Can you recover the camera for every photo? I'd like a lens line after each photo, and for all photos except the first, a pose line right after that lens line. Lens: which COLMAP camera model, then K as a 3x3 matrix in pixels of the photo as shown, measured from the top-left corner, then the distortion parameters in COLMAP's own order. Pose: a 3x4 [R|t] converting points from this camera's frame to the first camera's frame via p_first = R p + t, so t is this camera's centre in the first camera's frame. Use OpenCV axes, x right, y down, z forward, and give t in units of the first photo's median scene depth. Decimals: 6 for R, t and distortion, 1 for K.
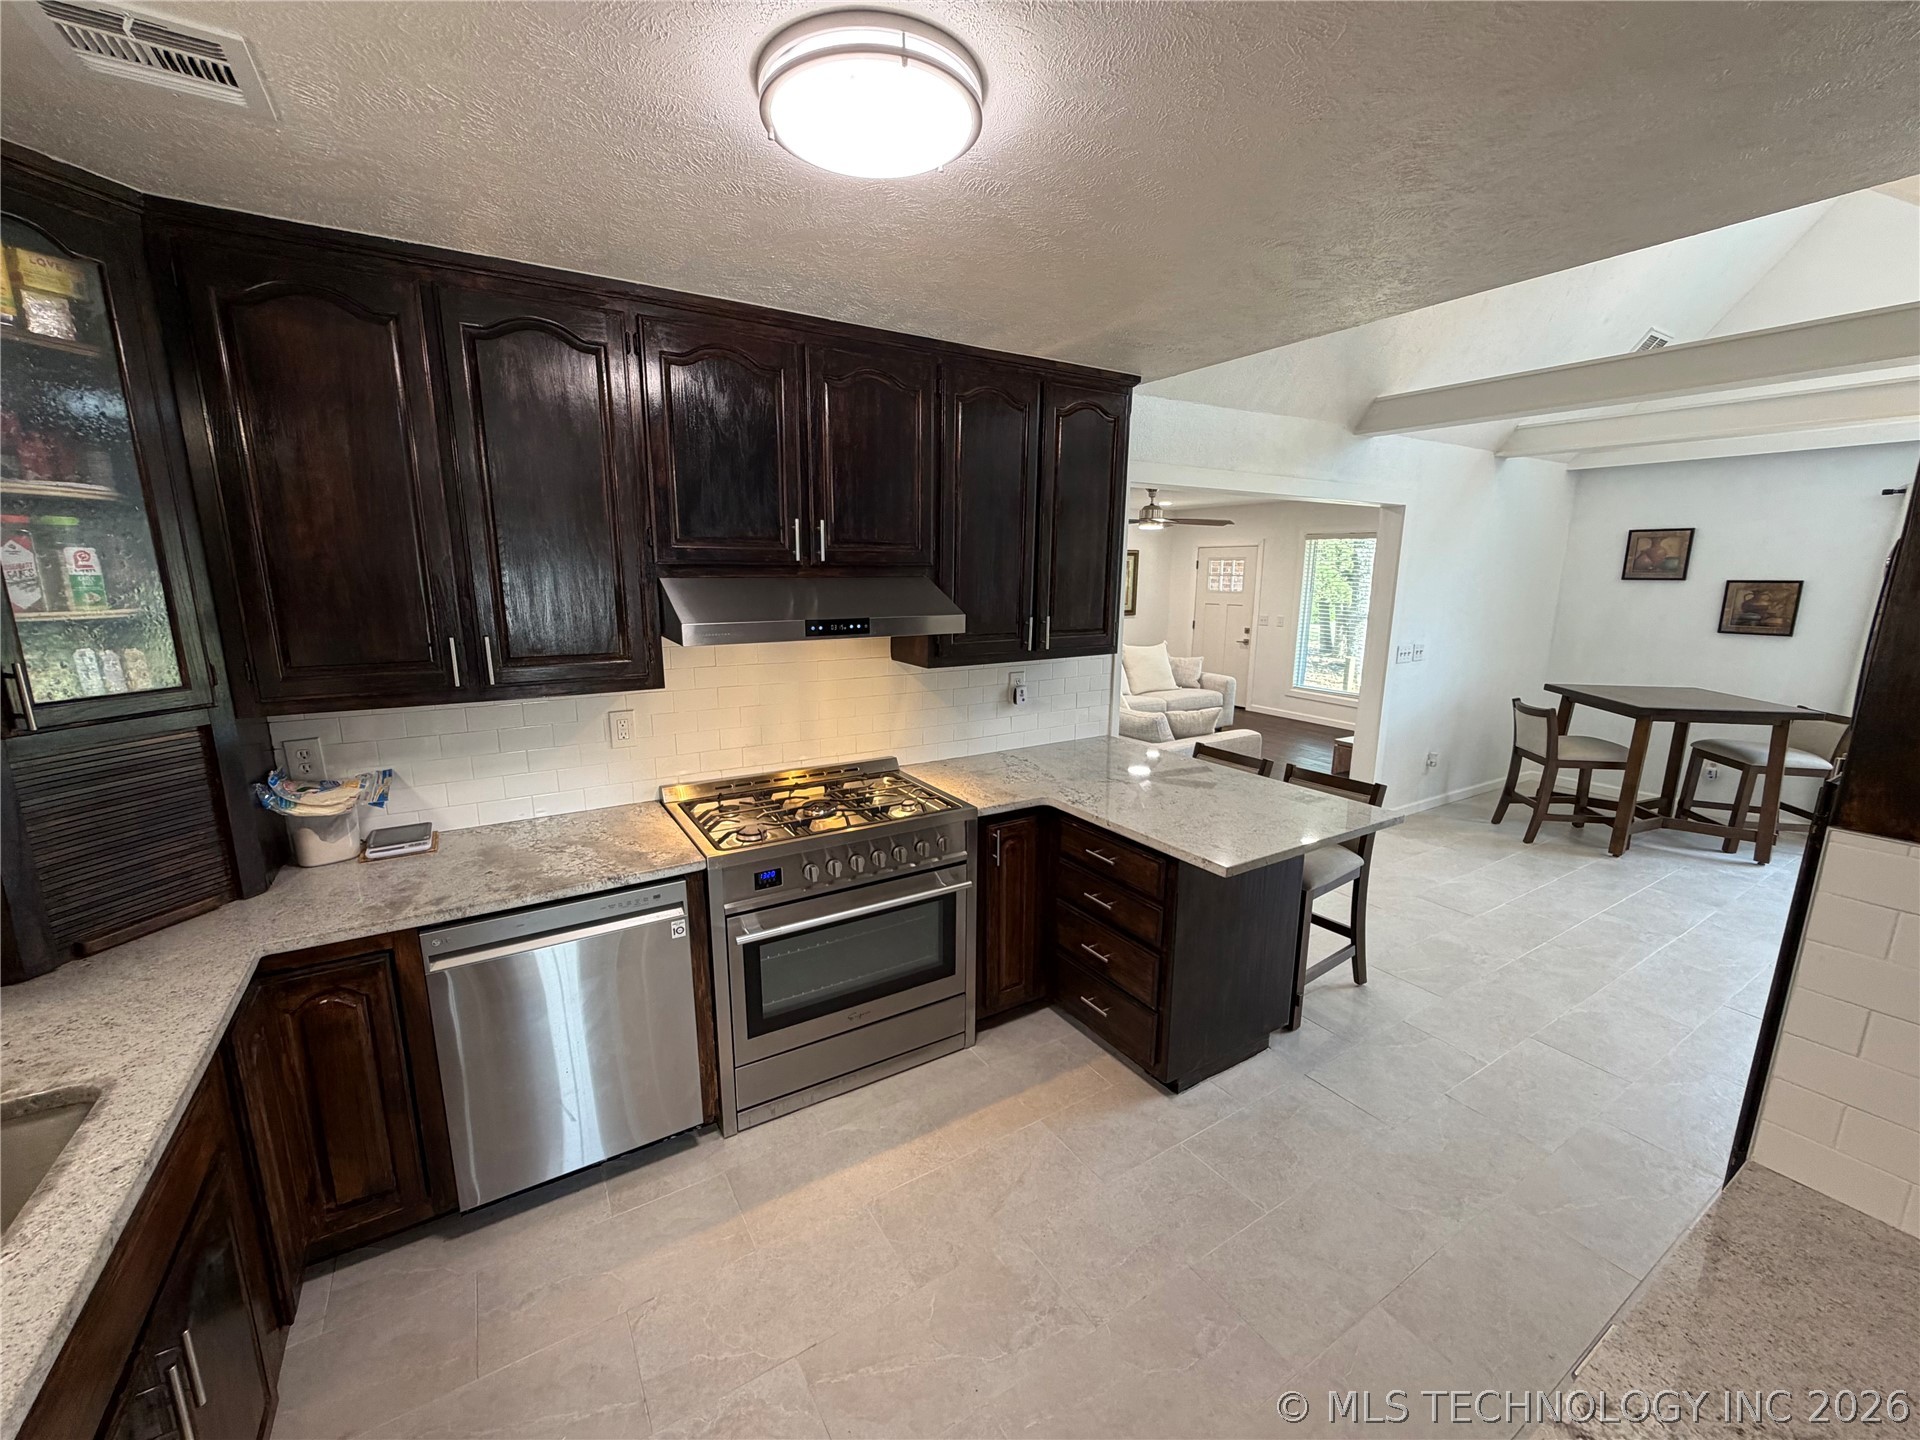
lens RADIAL K [[766.4, 0, 953.7], [0, 766.4, 723.0], [0, 0, 1]] dist [-0.000031, 0.000142]
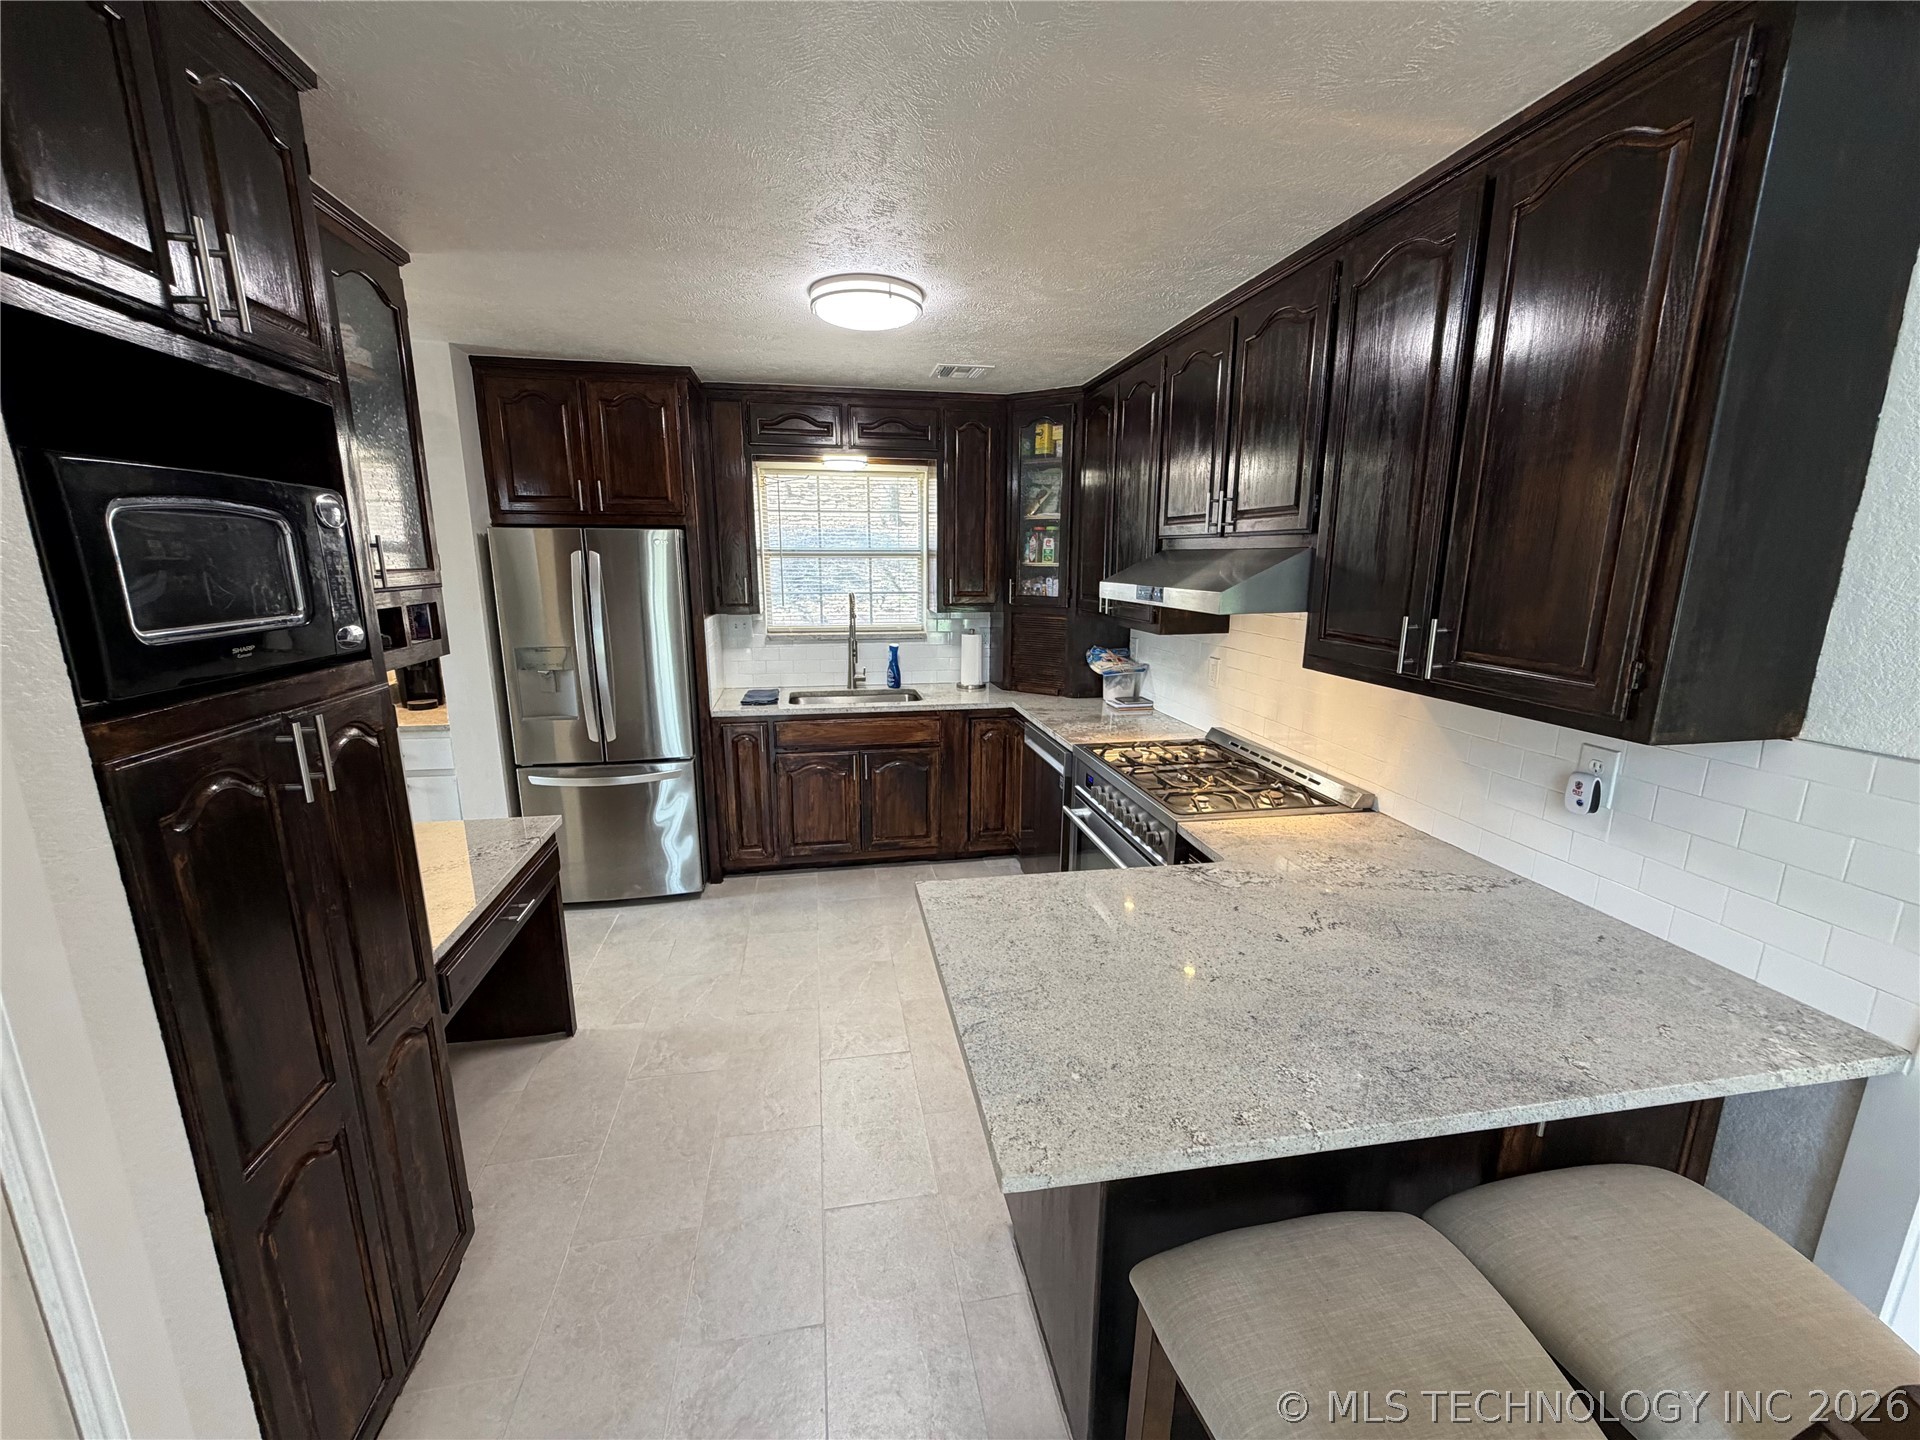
lens RADIAL K [[766.4, 0, 953.2], [0, 766.4, 722.4], [0, 0, 1]] dist [-0.000031, 0.000142]
pose [[-0.364562, 0.193145, -0.910928, 0.962649], [-0.191642, 0.941748, 0.276377, -0.197454], [0.911245, 0.275329, -0.306311, 1.111062]]
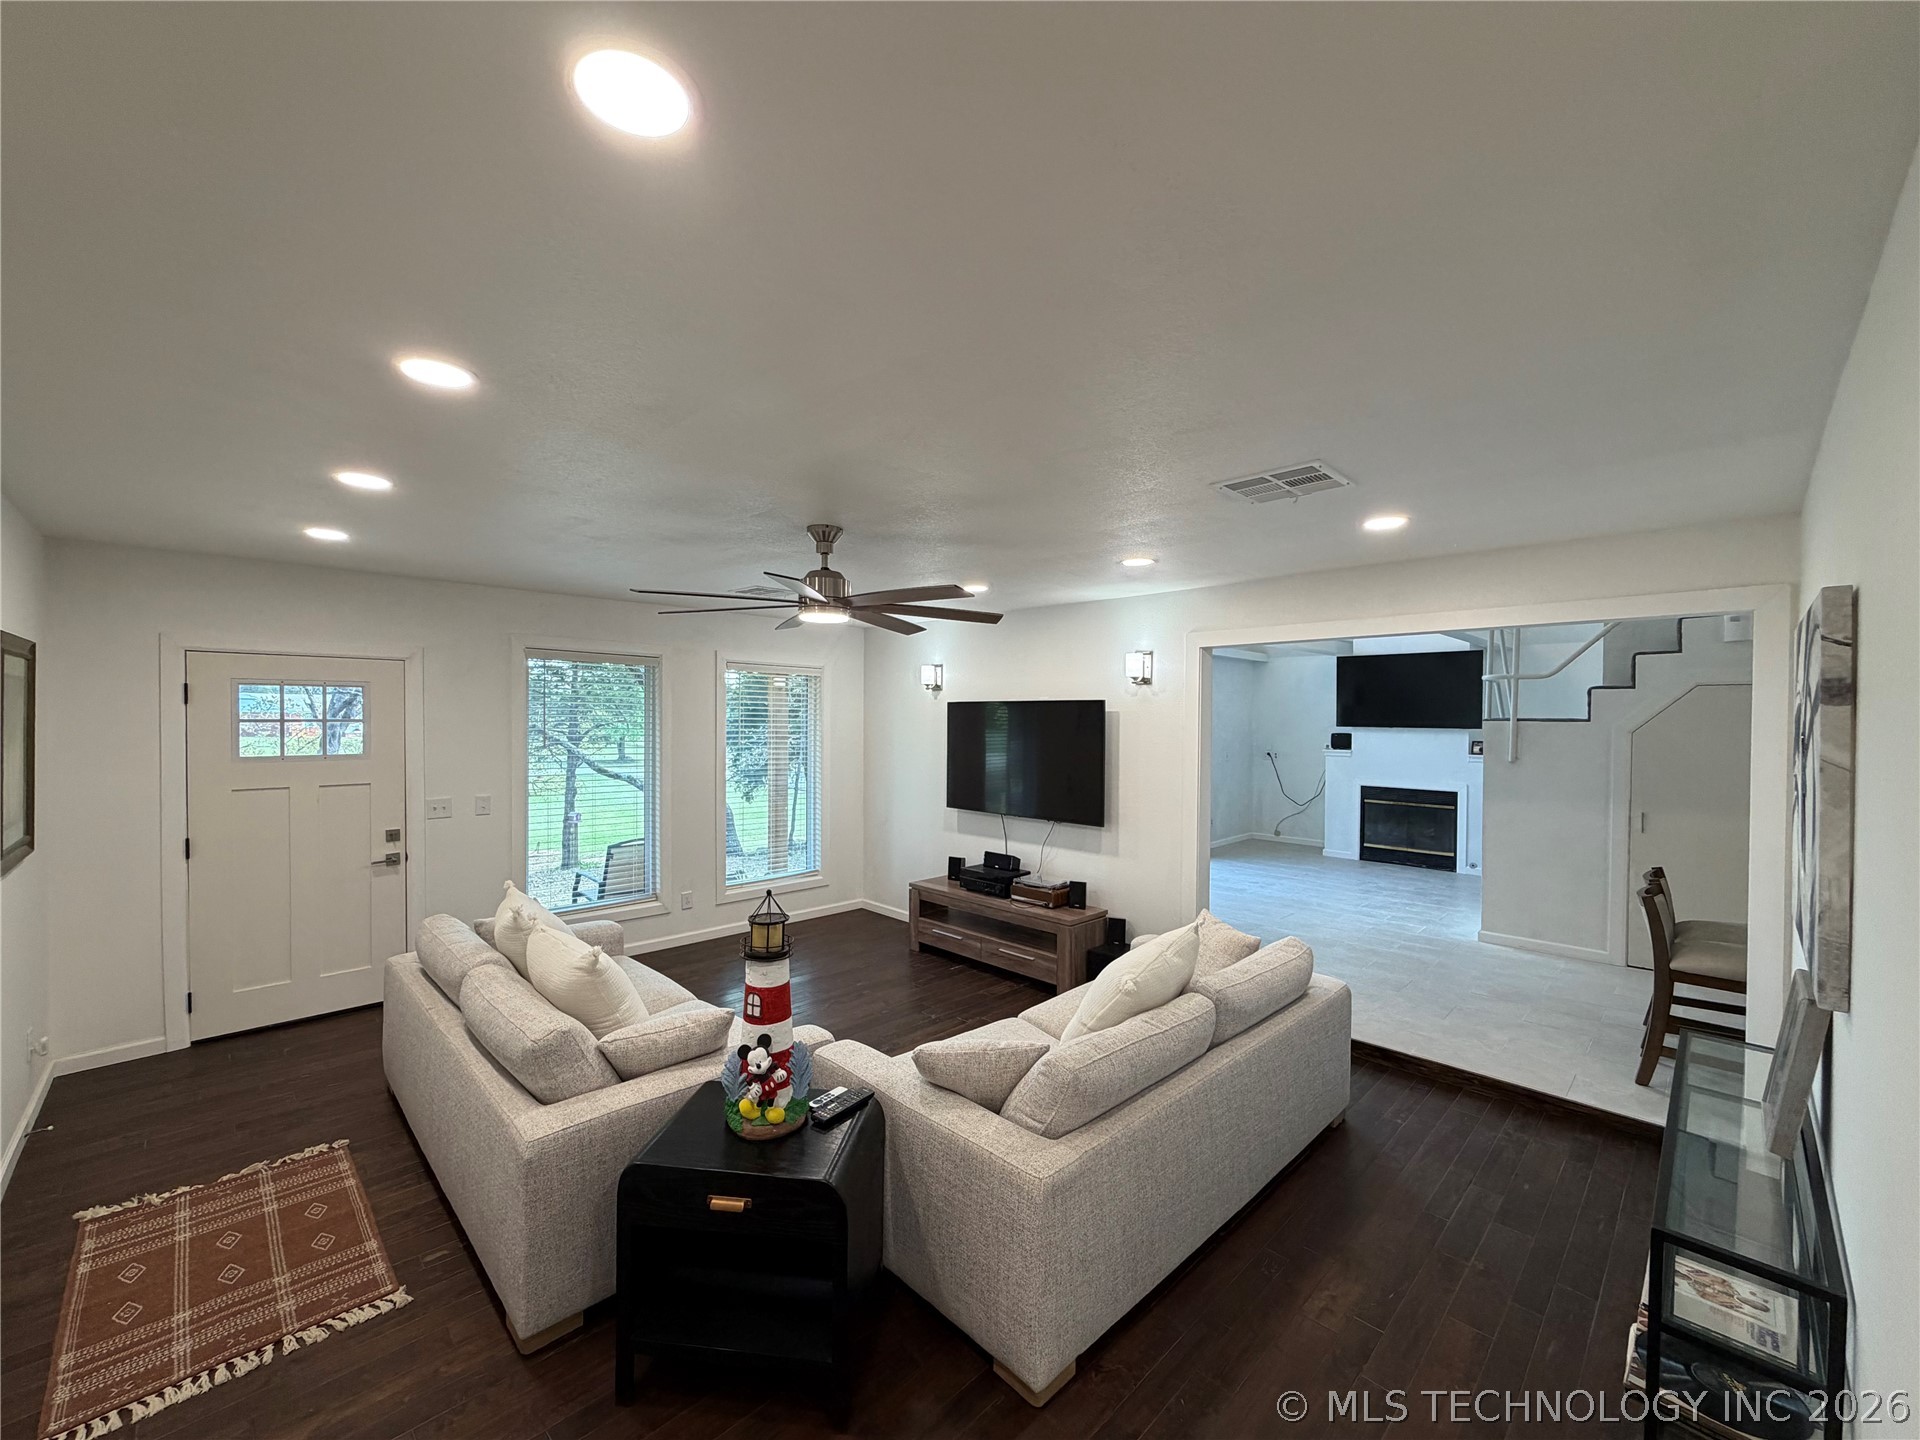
lens RADIAL K [[766.4, 0, 957.1], [0, 766.4, 728.8], [0, 0, 1]] dist [-0.000031, 0.000142]
pose [[-0.226784, -0.016112, 0.973812, -0.612656], [0.187844, 0.980366, 0.059967, -0.603800], [-0.955659, 0.196525, -0.219304, 3.105880]]
